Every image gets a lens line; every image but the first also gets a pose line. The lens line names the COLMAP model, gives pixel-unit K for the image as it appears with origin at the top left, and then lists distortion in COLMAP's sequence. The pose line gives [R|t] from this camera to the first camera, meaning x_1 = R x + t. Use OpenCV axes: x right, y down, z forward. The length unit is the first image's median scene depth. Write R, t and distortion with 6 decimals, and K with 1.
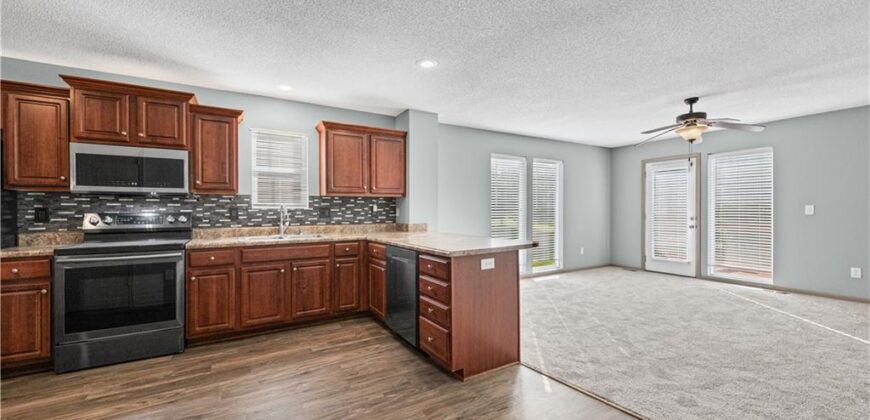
lens RADIAL K [[335.4, 0, 434.7], [0, 335.4, 213.7], [0, 0, 1]] dist [0.000323, -0.000139]
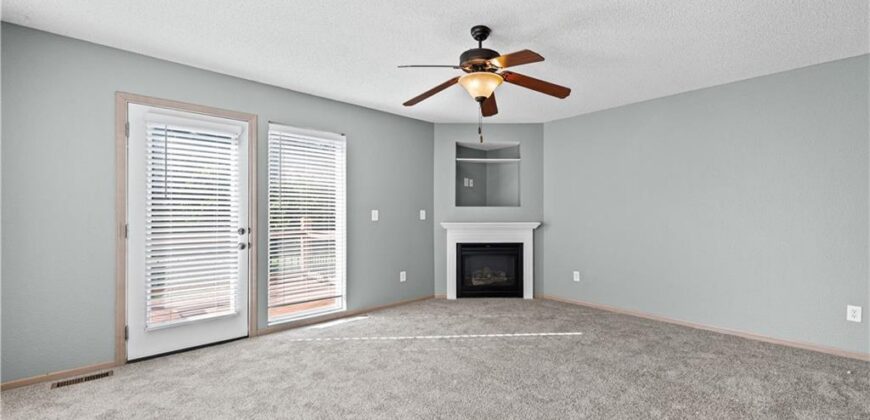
lens RADIAL K [[350.0, 0, 477.9], [0, 350.0, 211.1], [0, 0, 1]] dist [0.000388, -0.000058]
pose [[-0.259193, 0.013193, 0.965735, 0.188030], [0.009461, 0.999893, -0.011120, -0.013276], [-0.965779, 0.006254, -0.259290, 1.273211]]
